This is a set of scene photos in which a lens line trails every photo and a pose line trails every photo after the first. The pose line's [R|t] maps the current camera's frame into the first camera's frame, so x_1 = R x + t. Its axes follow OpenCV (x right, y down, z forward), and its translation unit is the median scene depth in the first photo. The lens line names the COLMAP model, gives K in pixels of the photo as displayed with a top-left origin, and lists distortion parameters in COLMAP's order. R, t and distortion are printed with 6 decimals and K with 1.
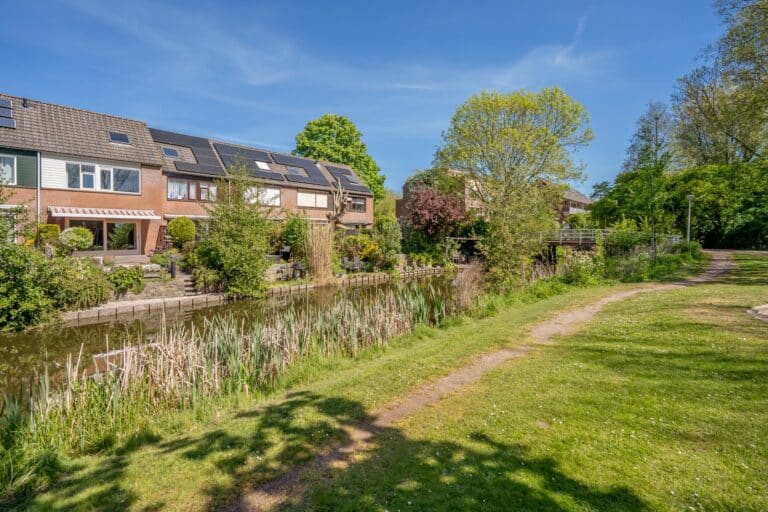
lens RADIAL K [[349.9, 0, 385.0], [0, 349.9, 234.1], [0, 0, 1]] dist [-0.002239, -0.000907]
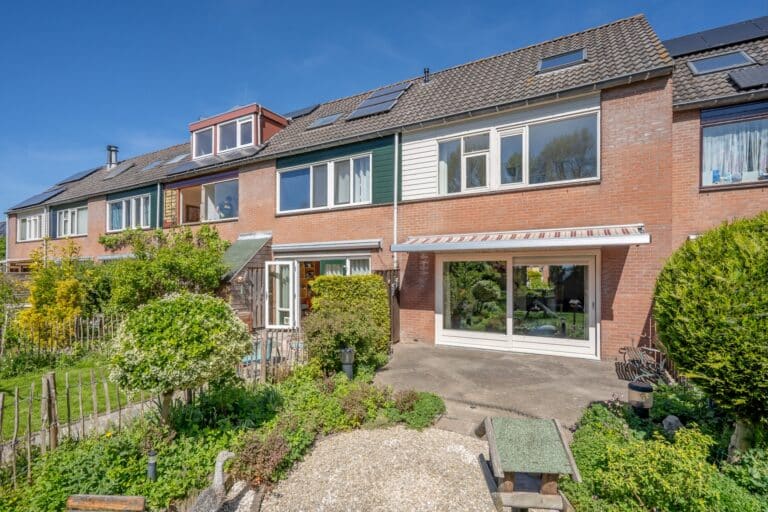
lens RADIAL K [[326.7, 0, 383.1], [0, 326.7, 276.9], [0, 0, 1]] dist [0.000868, -0.000075]
pose [[0.194900, 0.015438, -0.980702, -0.459898], [0.001966, 0.999868, 0.016130, -0.025997], [0.980821, -0.005072, 0.194844, 0.788482]]
